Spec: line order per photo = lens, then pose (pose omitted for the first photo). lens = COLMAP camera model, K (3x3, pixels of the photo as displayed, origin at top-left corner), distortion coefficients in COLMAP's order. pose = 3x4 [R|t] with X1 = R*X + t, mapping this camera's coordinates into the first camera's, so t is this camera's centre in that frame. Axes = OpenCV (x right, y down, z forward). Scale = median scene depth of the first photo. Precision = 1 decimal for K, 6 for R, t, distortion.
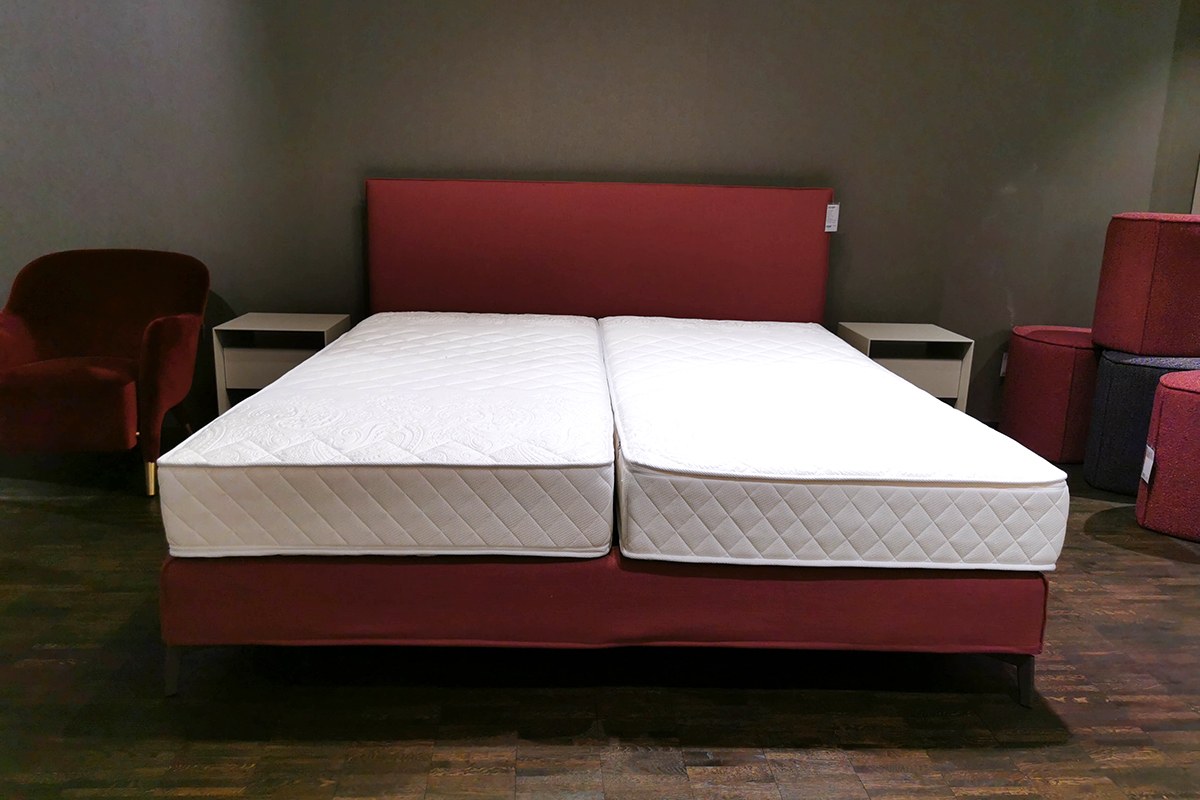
lens RADIAL K [[927.3, 0, 603.7], [0, 927.3, 390.8], [0, 0, 1]] dist [0.052119, -0.082665]
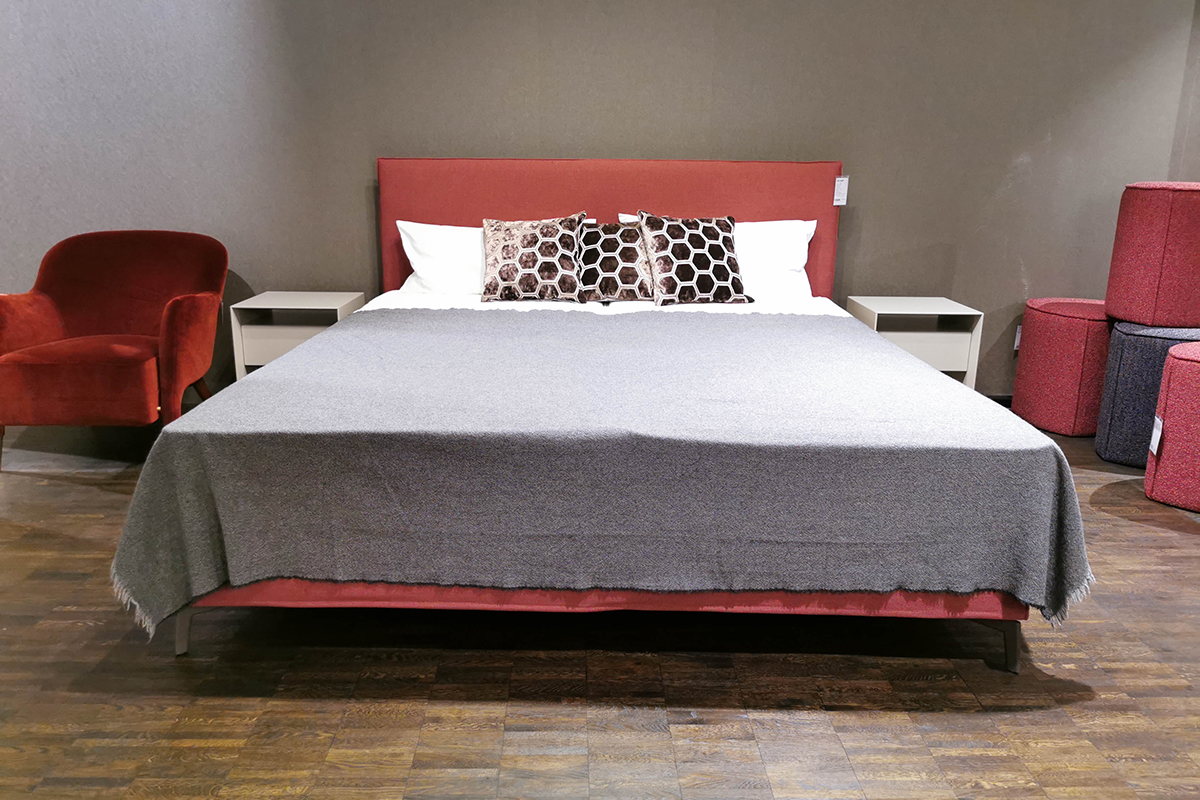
lens RADIAL K [[927.3, 0, 596.8], [0, 927.3, 389.2], [0, 0, 1]] dist [0.052119, -0.082665]
pose [[0.999157, -0.003891, -0.040868, 0.042777], [0.004683, 0.999803, 0.019284, 0.010129], [0.040785, -0.019459, 0.998978, -0.019861]]
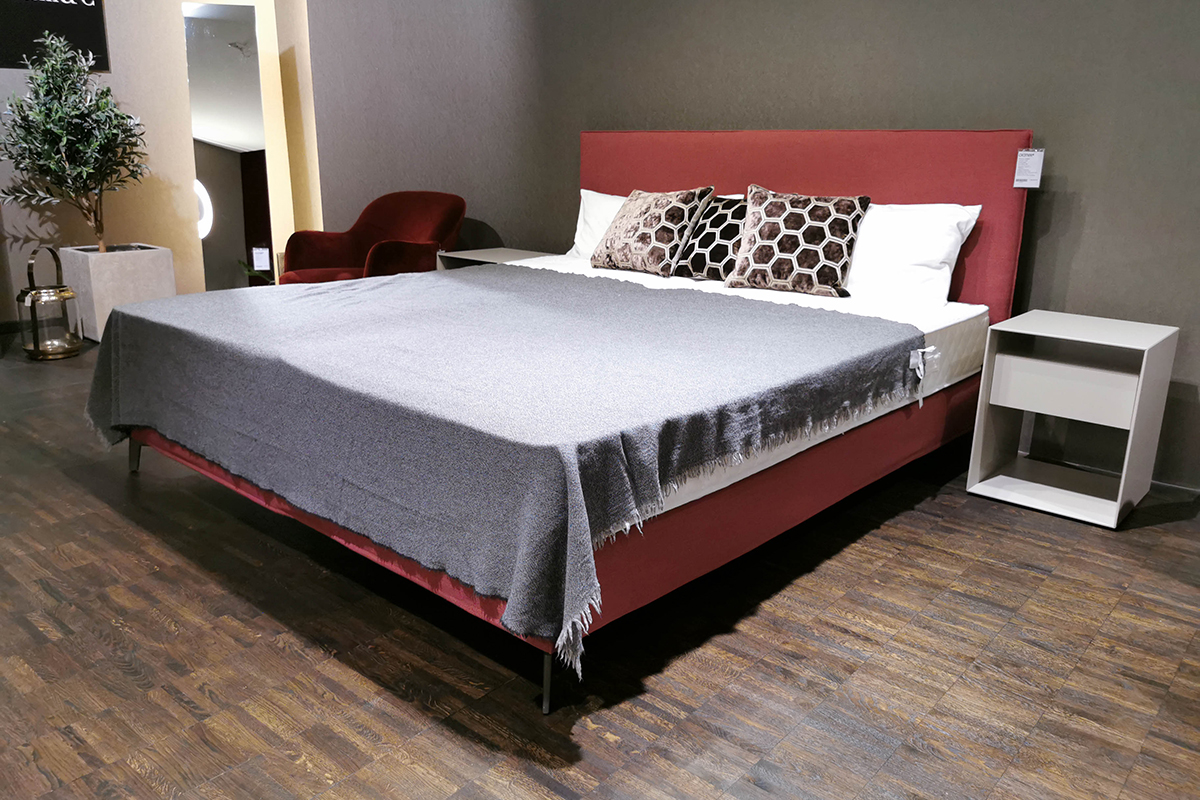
lens RADIAL K [[927.3, 0, 589.8], [0, 927.3, 407.8], [0, 0, 1]] dist [0.052119, -0.082665]
pose [[0.719694, 0.177504, -0.671217, 0.943789], [-0.155229, 0.983431, 0.093629, -0.019692], [0.676716, 0.036808, 0.735324, 0.370605]]
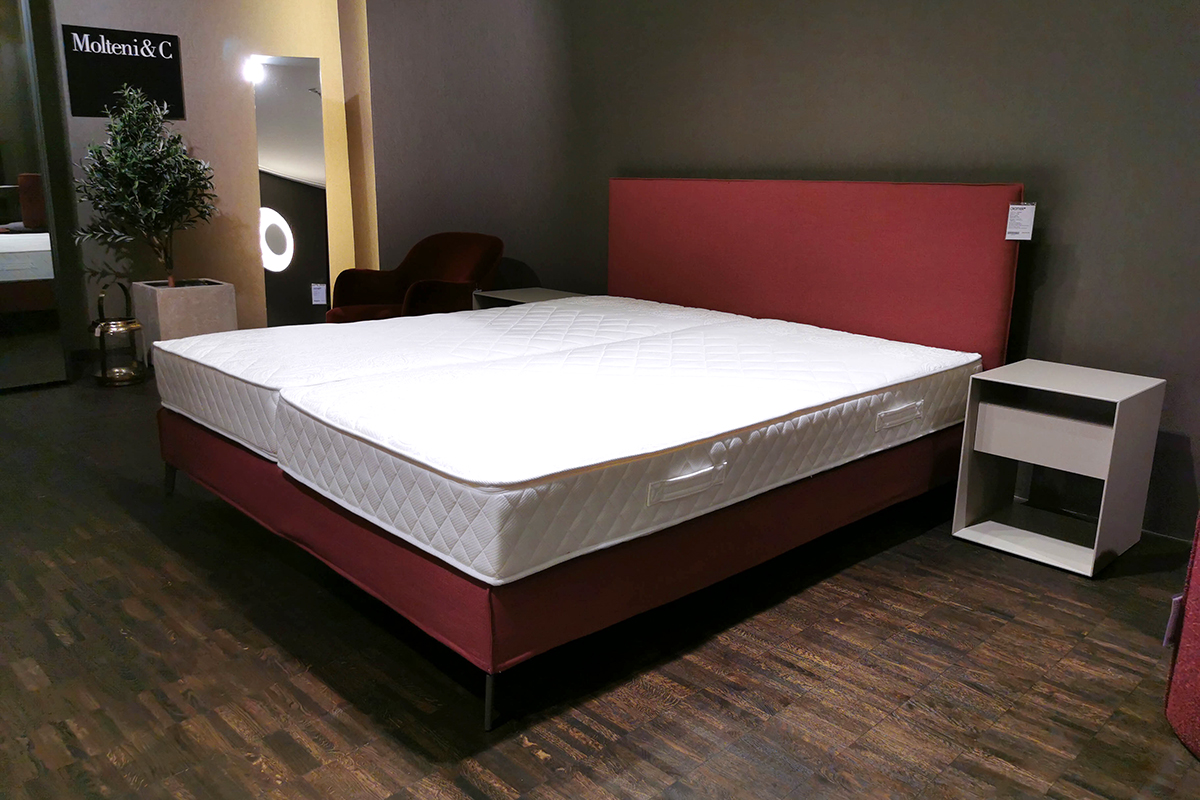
lens RADIAL K [[927.3, 0, 606.3], [0, 927.3, 408.0], [0, 0, 1]] dist [0.052119, -0.082665]
pose [[0.665417, 0.170599, -0.726716, 1.077002], [-0.170989, 0.982484, 0.074075, -0.057629], [0.726624, 0.074970, 0.682933, 0.409260]]
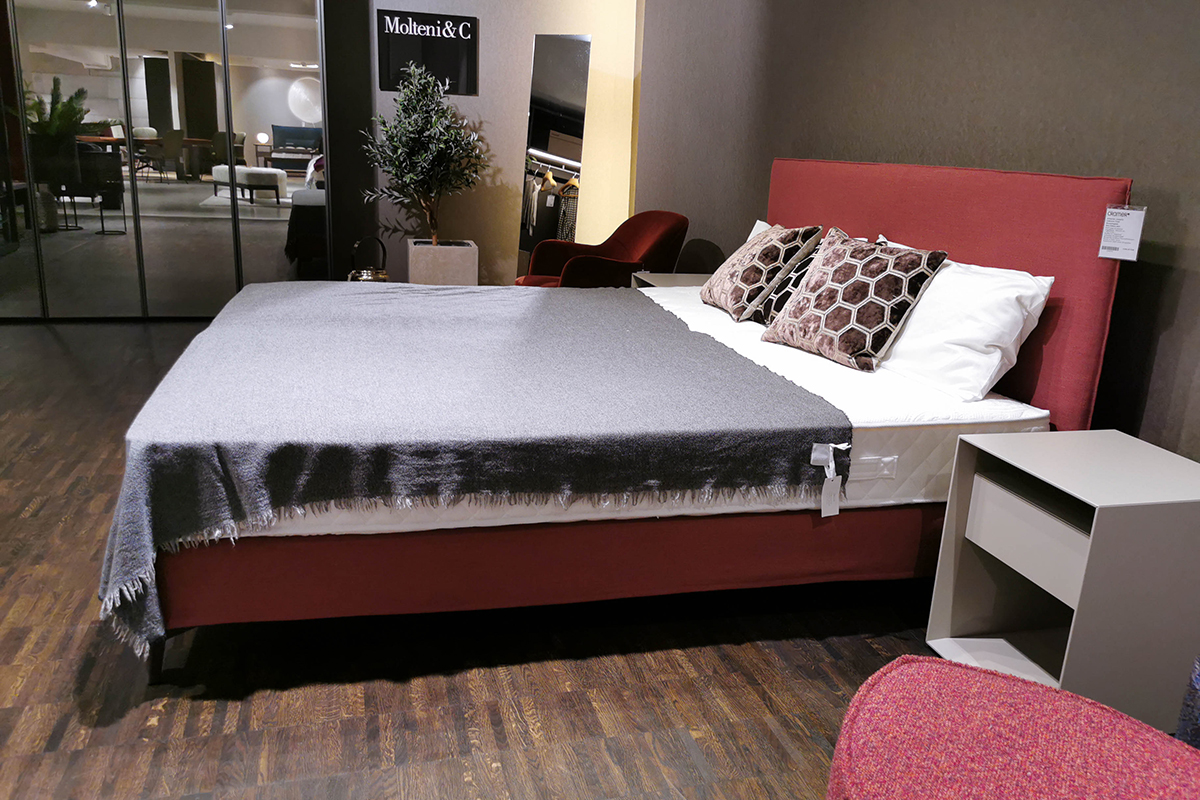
lens RADIAL K [[927.3, 0, 607.2], [0, 927.3, 410.3], [0, 0, 1]] dist [0.052119, -0.082665]
pose [[0.211212, 0.258059, -0.942759, 1.275724], [-0.264243, 0.943679, 0.199111, -0.209314], [0.941044, 0.207063, 0.267507, 1.056050]]
